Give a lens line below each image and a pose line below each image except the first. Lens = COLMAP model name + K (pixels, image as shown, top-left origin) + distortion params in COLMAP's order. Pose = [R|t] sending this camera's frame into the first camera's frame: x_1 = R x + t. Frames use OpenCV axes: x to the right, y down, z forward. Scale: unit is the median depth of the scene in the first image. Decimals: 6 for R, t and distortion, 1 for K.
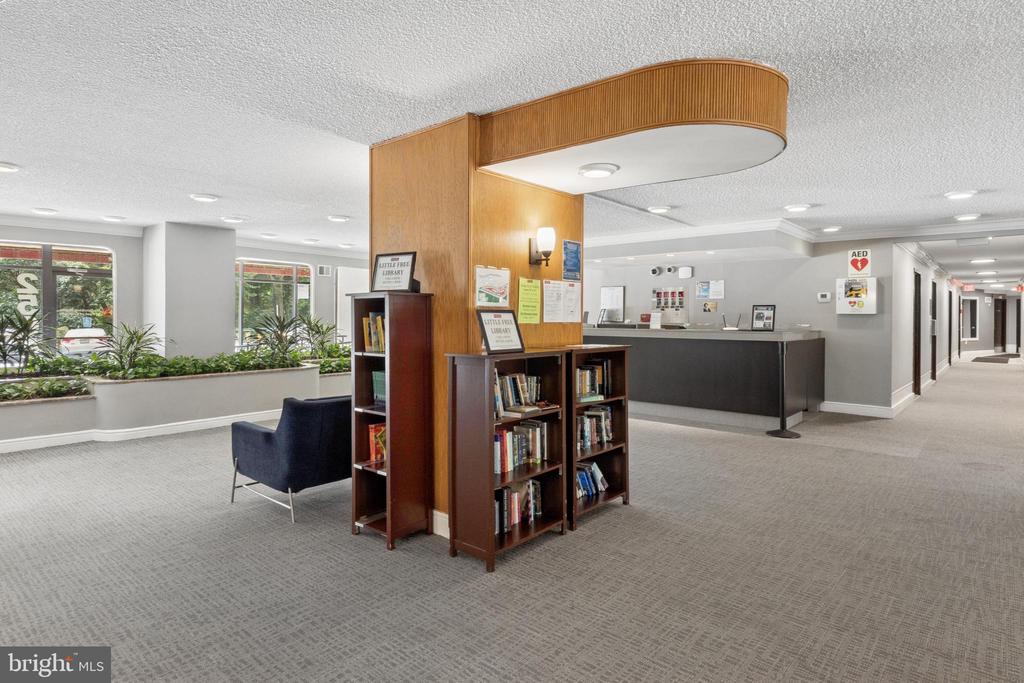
lens RADIAL K [[596.9, 0, 557.4], [0, 596.9, 320.7], [0, 0, 1]] dist [0.021778, 0.000674]
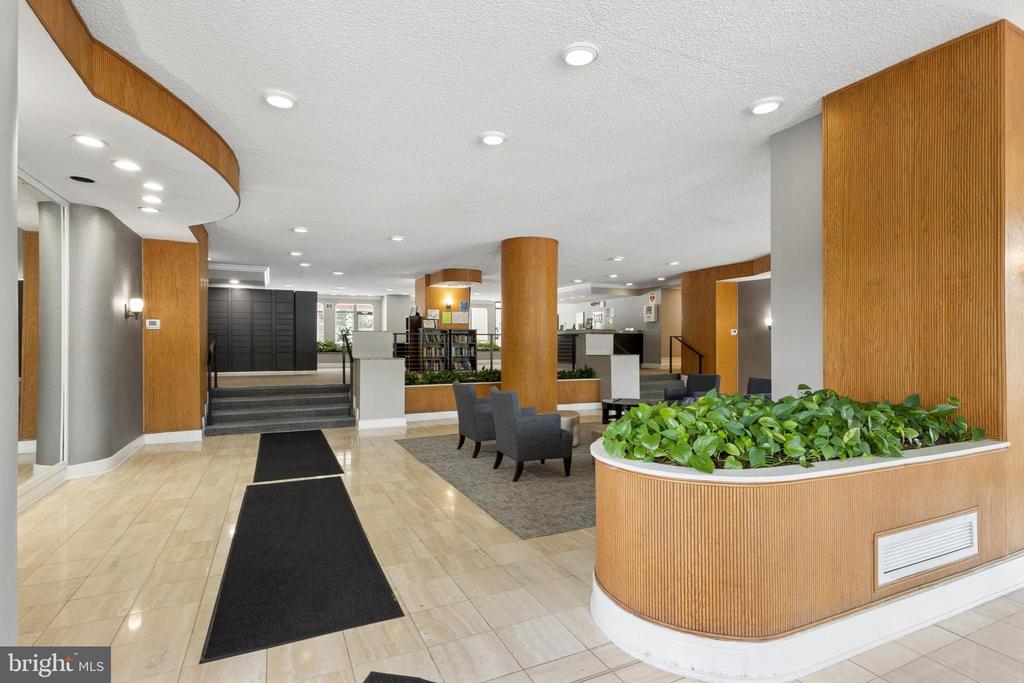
lens RADIAL K [[490.8, 0, 512.0], [0, 490.8, 341.5], [0, 0, 1]] dist [0.017364, 0.000176]
pose [[0.923709, -0.009785, -0.382969, 0.678370], [0.007453, 0.999944, -0.007572, 0.065867], [0.383022, 0.004140, 0.923730, -0.785173]]
